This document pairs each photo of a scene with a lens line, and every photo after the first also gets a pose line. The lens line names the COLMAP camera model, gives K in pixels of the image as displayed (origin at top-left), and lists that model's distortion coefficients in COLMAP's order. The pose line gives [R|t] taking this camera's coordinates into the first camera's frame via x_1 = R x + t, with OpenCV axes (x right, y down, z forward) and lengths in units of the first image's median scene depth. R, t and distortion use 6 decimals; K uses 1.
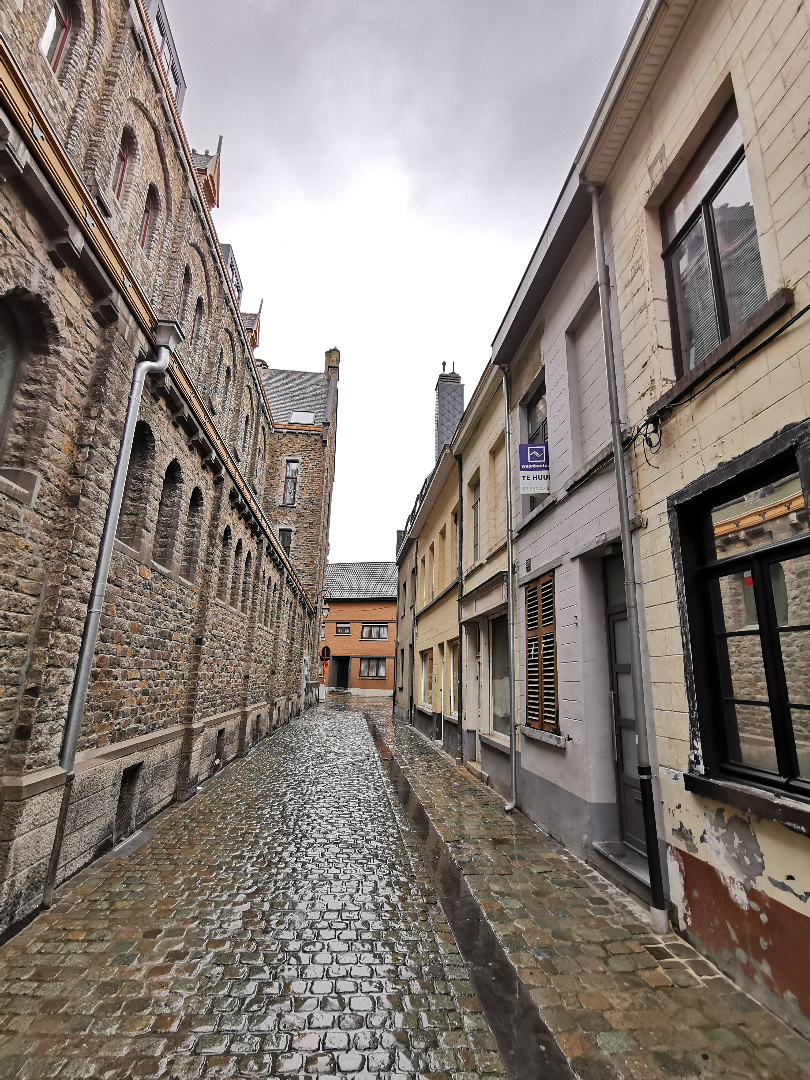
lens RADIAL K [[529.9, 0, 405.0], [0, 529.9, 540.0], [0, 0, 1]] dist [-0.041464, 0.030654]
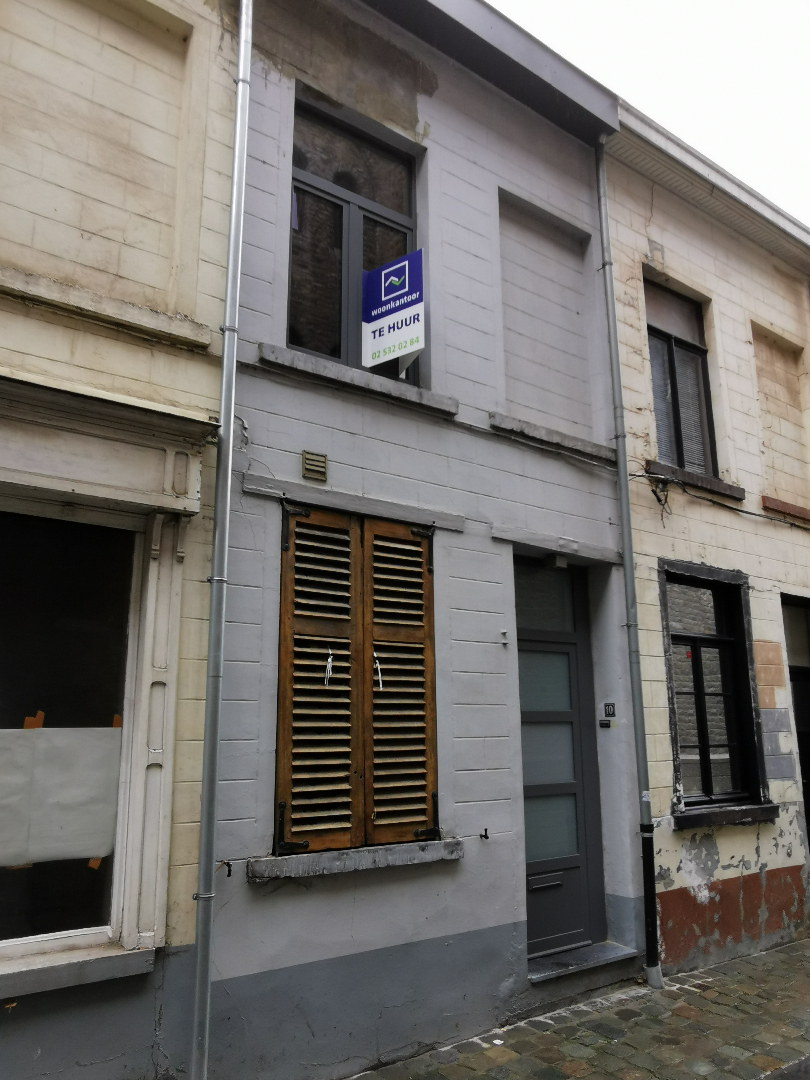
lens RADIAL K [[794.6, 0, 405.0], [0, 794.6, 540.0], [0, 0, 1]] dist [-0.007729, -0.001007]
pose [[-0.507234, 0.143341, 0.849804, -0.675289], [-0.244054, 0.921814, -0.301159, 0.554094], [-0.826529, -0.360157, -0.432593, 2.403757]]
